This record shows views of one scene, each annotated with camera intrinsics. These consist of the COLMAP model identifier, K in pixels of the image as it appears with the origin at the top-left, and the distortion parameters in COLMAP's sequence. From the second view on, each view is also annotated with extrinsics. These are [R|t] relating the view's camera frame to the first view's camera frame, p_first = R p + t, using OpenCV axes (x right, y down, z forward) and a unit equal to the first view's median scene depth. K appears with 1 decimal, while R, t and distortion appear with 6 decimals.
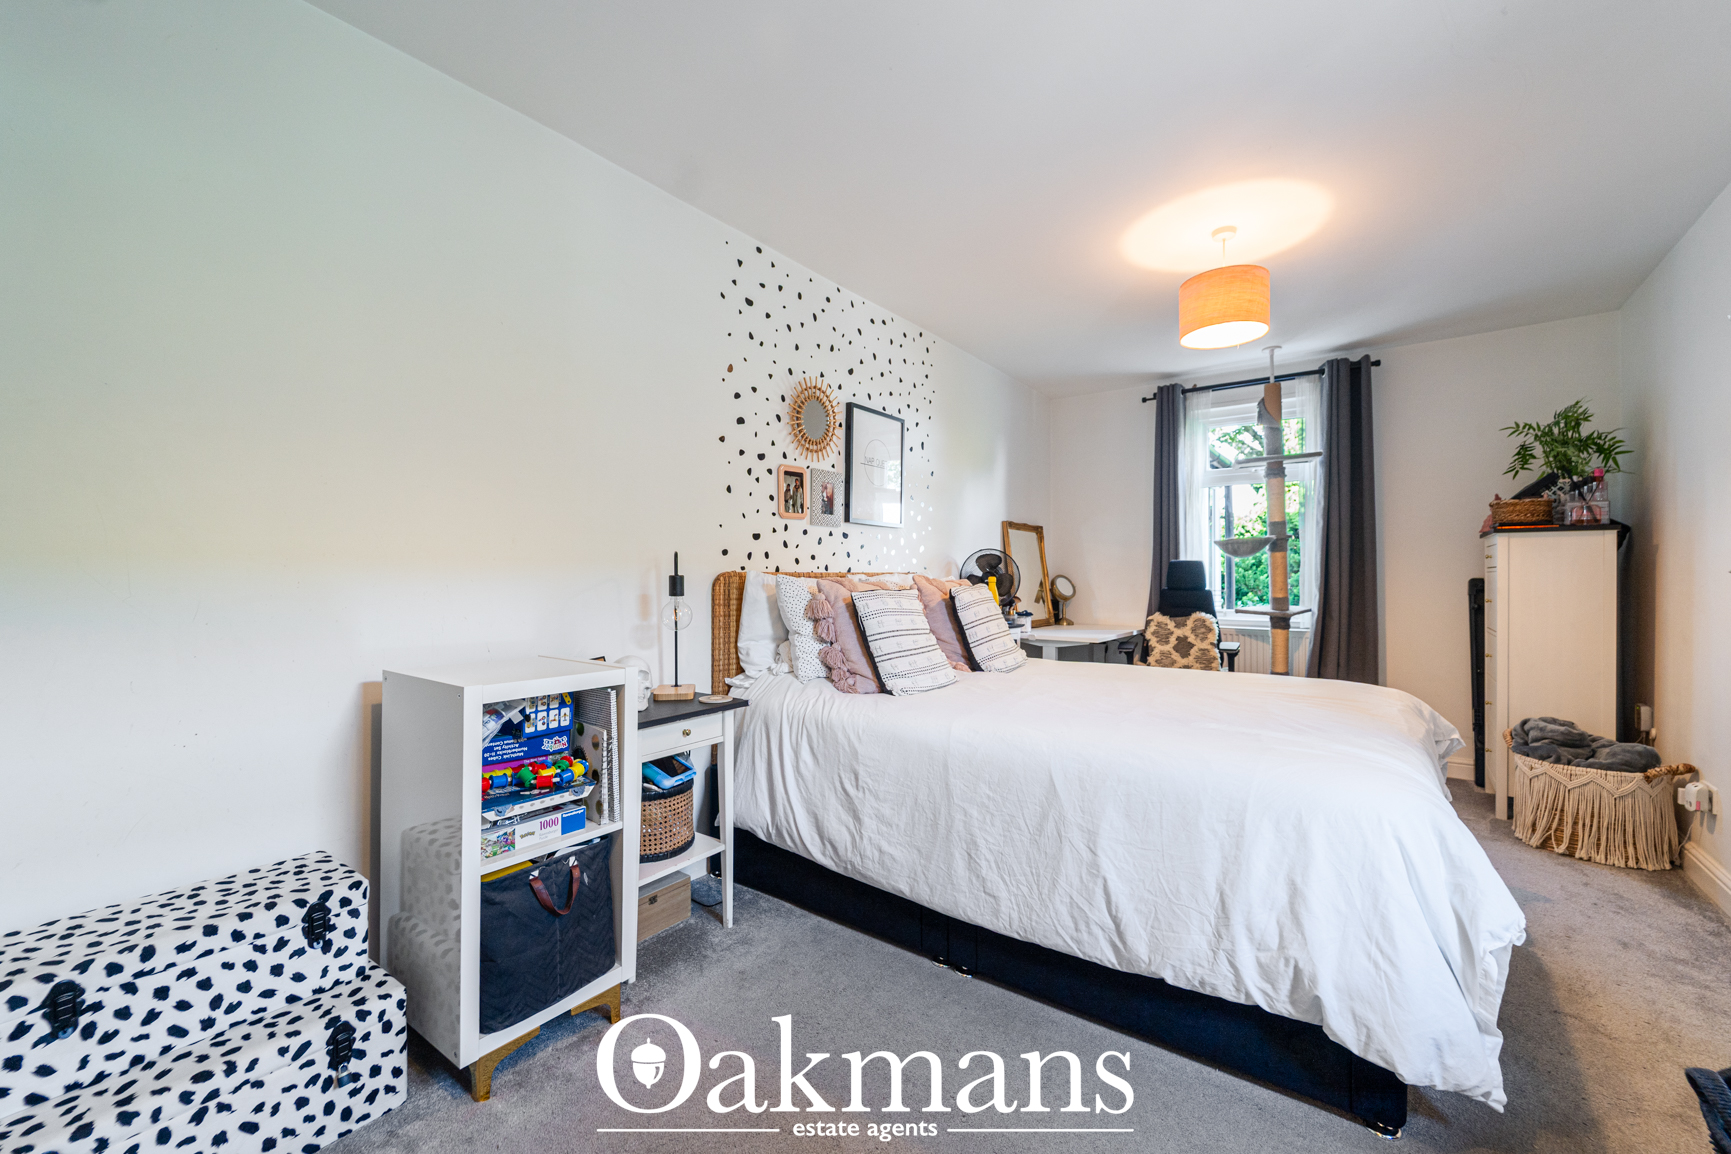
lens RADIAL K [[695.4, 0, 866.4], [0, 695.4, 575.0], [0, 0, 1]] dist [0.001632, -0.000848]
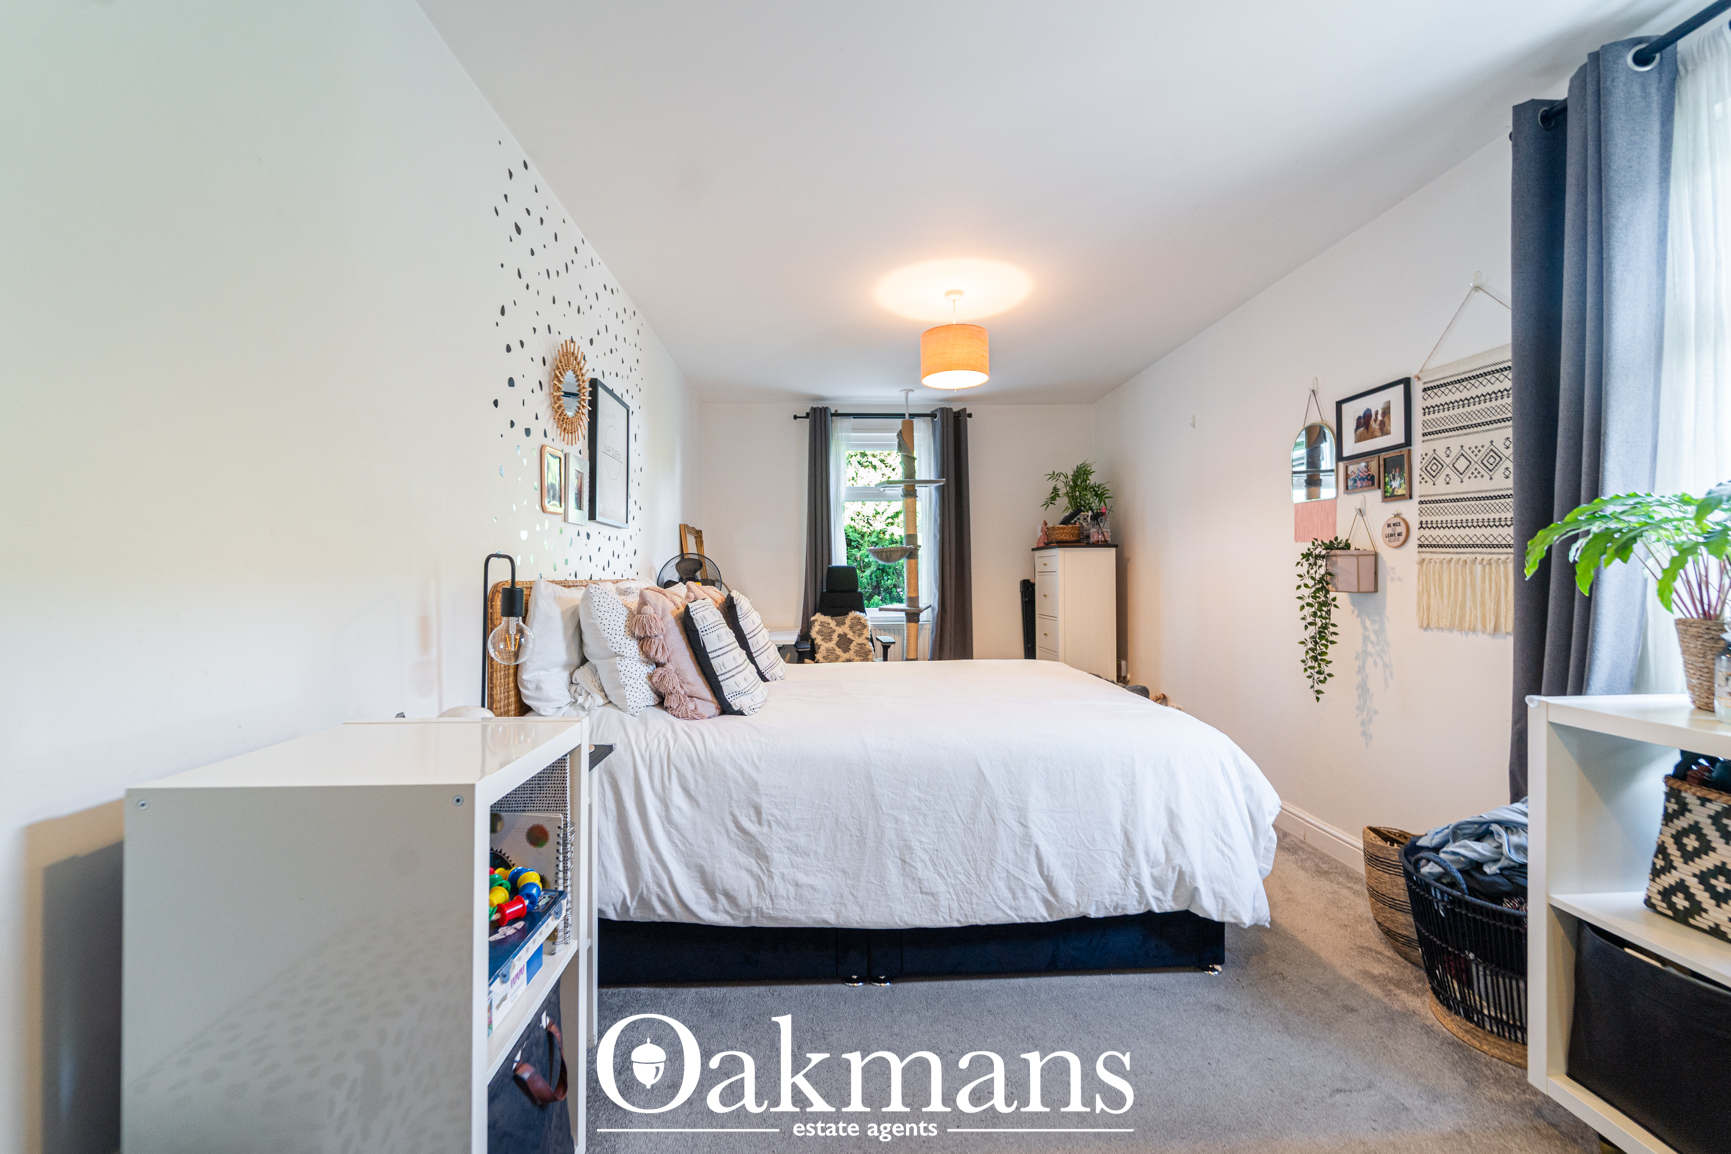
lens RADIAL K [[695.4, 0, 866.4], [0, 695.4, 575.0], [0, 0, 1]] dist [0.001632, -0.000848]
pose [[0.777574, -0.005386, 0.628768, -0.458997], [0.008072, 0.999966, -0.001416, -0.009334], [-0.628739, 0.006177, 0.777592, 0.215403]]
